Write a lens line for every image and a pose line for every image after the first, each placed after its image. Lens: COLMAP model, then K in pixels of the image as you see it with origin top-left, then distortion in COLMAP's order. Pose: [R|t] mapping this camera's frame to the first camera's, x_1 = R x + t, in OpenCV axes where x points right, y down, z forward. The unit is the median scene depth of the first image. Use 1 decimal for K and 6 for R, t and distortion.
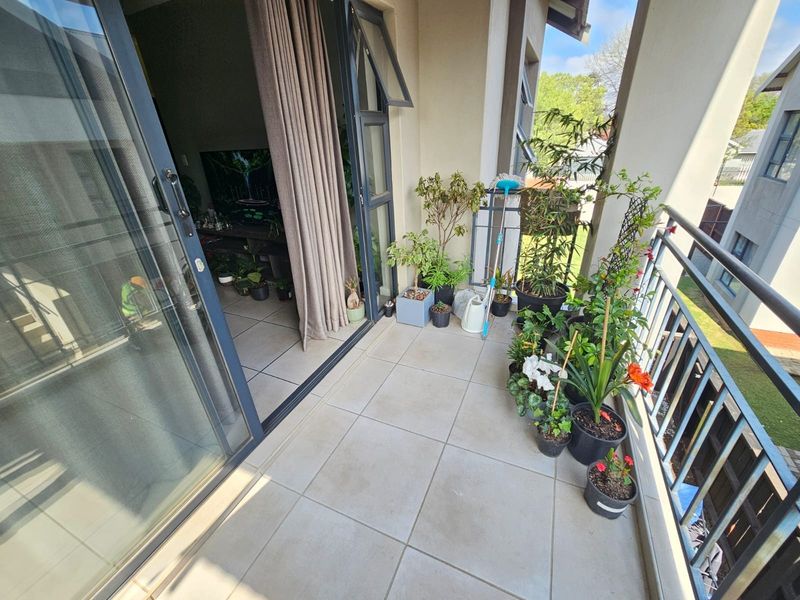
lens RADIAL K [[327.8, 0, 397.3], [0, 327.8, 299.4], [0, 0, 1]] dist [-0.001865, -0.000117]
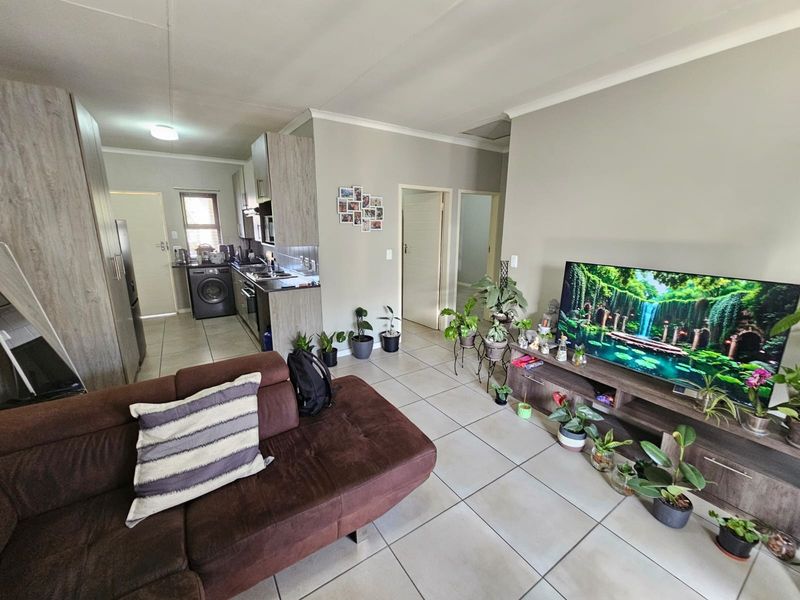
lens RADIAL K [[326.2, 0, 399.5], [0, 326.2, 299.1], [0, 0, 1]] dist [-0.000117, -0.000944]
pose [[0.850125, 0.170812, -0.498107, -0.543712], [-0.280045, 0.947723, -0.152960, -0.137563], [0.445940, 0.269528, 0.853518, 0.192215]]
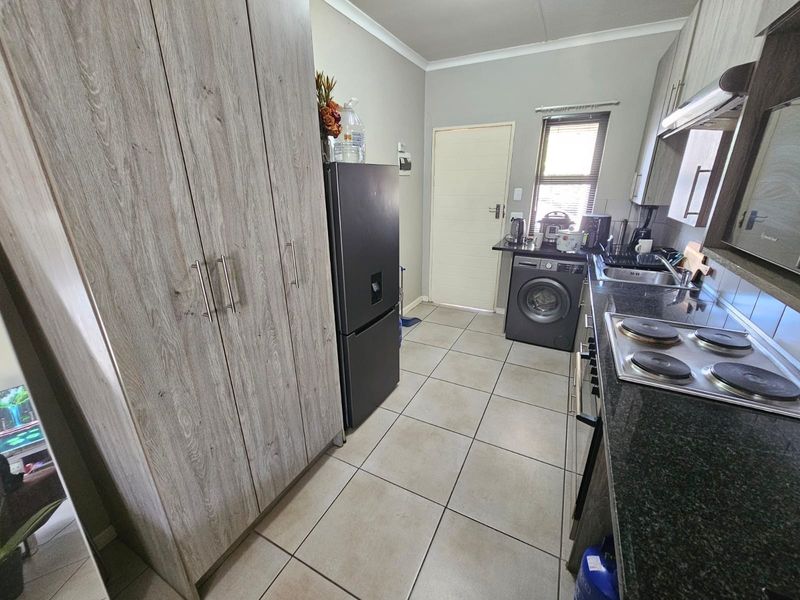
lens RADIAL K [[327.8, 0, 397.3], [0, 327.8, 299.4], [0, 0, 1]] dist [-0.001865, -0.000117]
pose [[-0.050768, 0.385950, -0.921122, -1.280912], [-0.438876, 0.819864, 0.367712, -0.315524], [0.897112, 0.422926, 0.127762, 0.663660]]
